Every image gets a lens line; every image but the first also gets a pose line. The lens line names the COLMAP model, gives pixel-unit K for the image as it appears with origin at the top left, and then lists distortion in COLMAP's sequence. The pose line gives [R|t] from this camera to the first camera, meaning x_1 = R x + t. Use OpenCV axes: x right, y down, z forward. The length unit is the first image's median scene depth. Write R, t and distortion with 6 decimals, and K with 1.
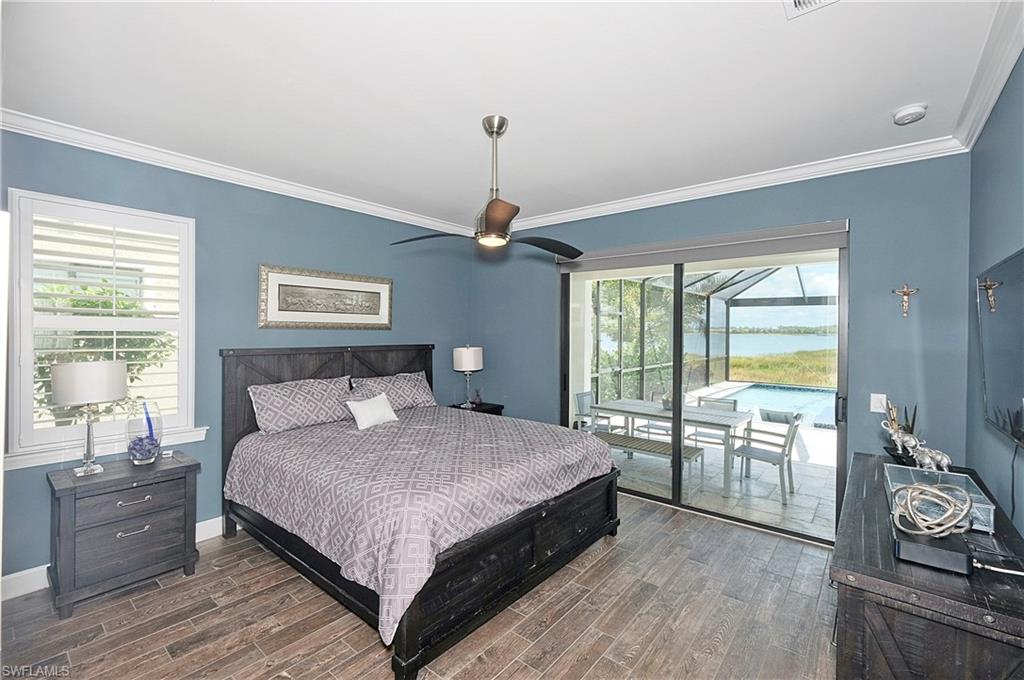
lens RADIAL K [[452.1, 0, 501.8], [0, 452.1, 336.4], [0, 0, 1]] dist [0.003567, -0.001740]
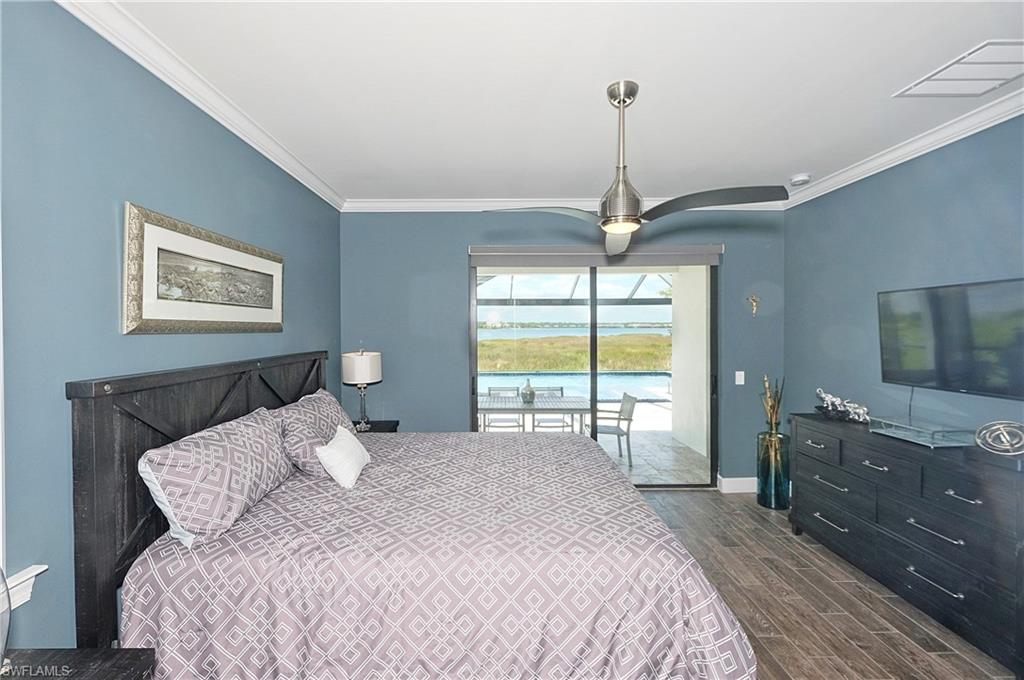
lens RADIAL K [[452.1, 0, 502.5], [0, 452.1, 340.6], [0, 0, 1]] dist [0.003567, -0.001740]
pose [[0.758963, -0.030170, 0.650435, -0.408427], [0.018822, 0.999525, 0.024401, -0.010595], [-0.650862, -0.006277, 0.759170, 0.262452]]
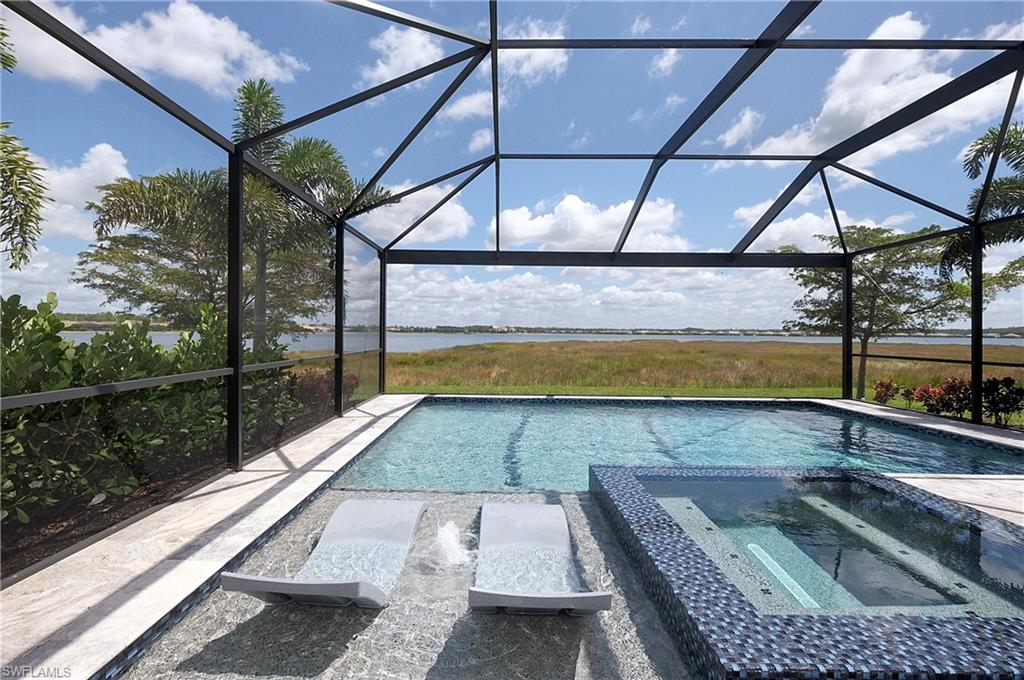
lens RADIAL K [[452.1, 0, 511.4], [0, 452.1, 334.1], [0, 0, 1]] dist [0.003567, -0.001740]
pose [[0.756833, -0.002611, 0.653603, 0.796576], [0.004150, 0.999991, -0.000811, 0.078349], [-0.653595, 0.003326, 0.756837, 1.490302]]
